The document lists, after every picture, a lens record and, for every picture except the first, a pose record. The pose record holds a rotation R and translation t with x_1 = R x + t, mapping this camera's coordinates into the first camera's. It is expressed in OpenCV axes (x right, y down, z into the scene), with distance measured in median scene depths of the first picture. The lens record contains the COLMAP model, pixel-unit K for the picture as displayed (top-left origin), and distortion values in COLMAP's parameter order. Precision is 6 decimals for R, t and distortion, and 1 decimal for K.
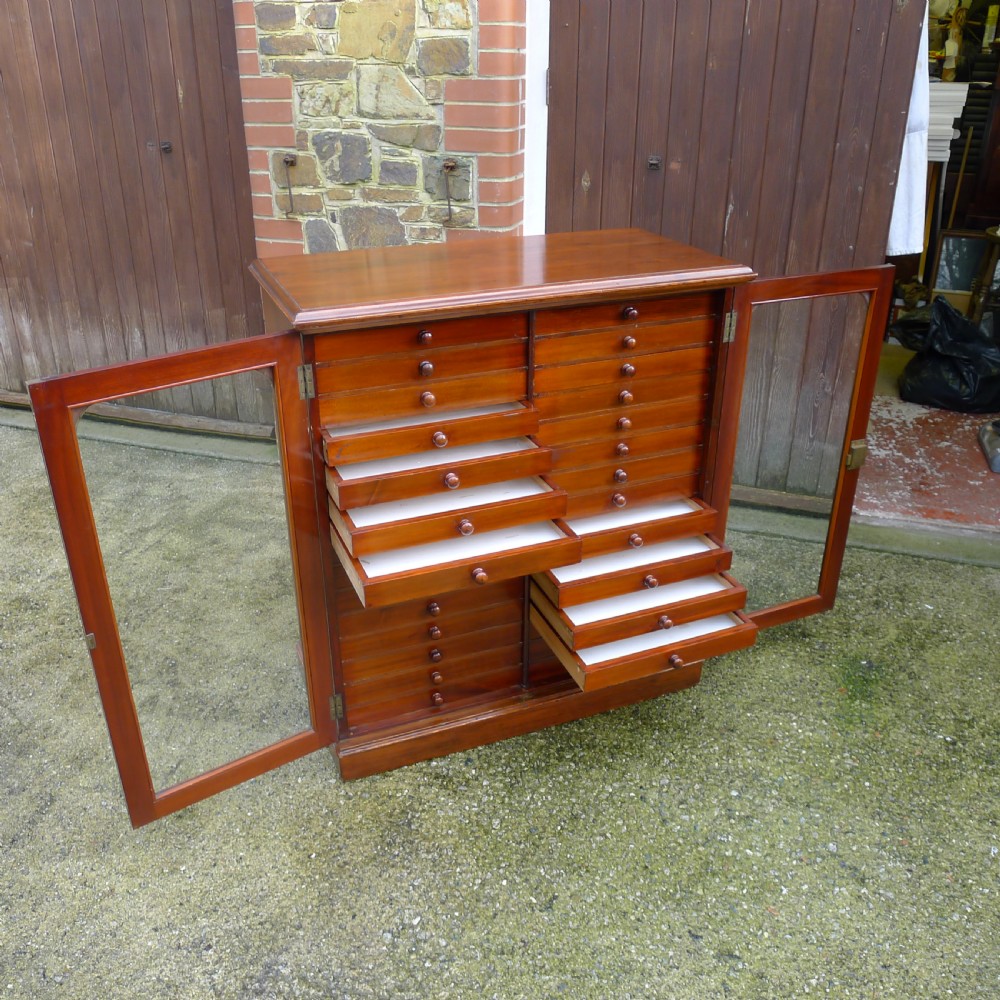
lens RADIAL K [[941.5, 0, 493.0], [0, 941.5, 505.6], [0, 0, 1]] dist [-0.063889, 0.026751]
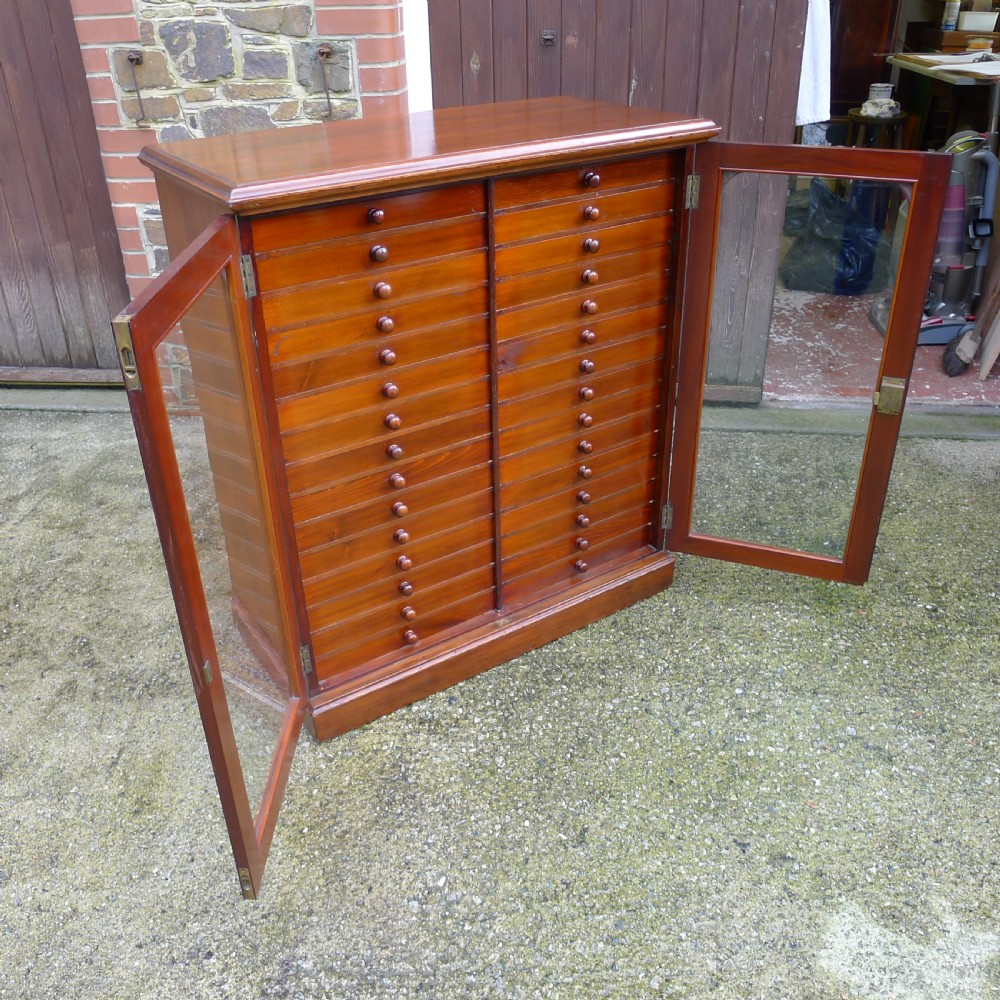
lens RADIAL K [[943.4, 0, 486.8], [0, 943.4, 504.7], [0, 0, 1]] dist [-0.060748, 0.020966]
pose [[0.981186, -0.116597, 0.153879, -0.101754], [0.107112, 0.991879, 0.068583, 0.024855], [-0.160626, -0.050810, 0.985707, 0.099643]]
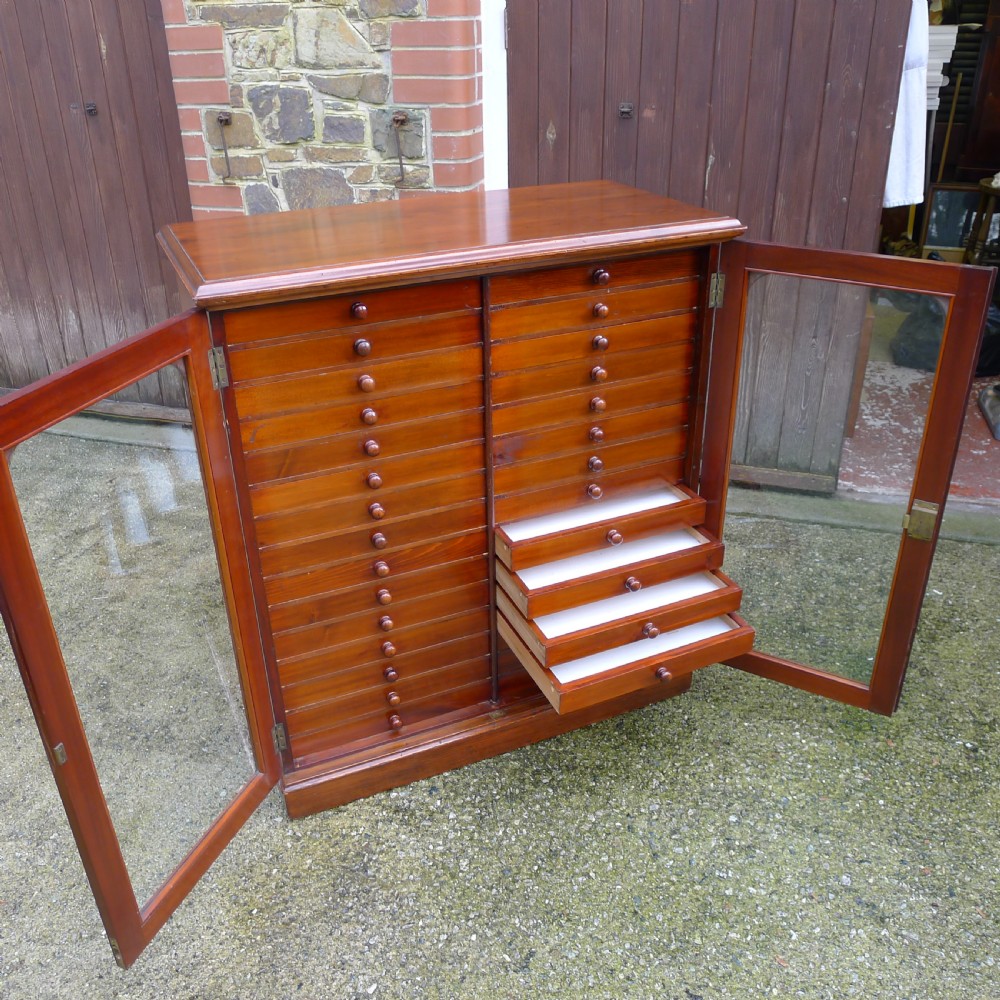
lens RADIAL K [[942.2, 0, 494.1], [0, 942.2, 502.5], [0, 0, 1]] dist [-0.060575, 0.020184]
pose [[0.999397, -0.029631, 0.018083, 0.021701], [0.029163, 0.999247, 0.025600, -0.018360], [-0.018828, -0.025057, 0.999509, 0.110737]]
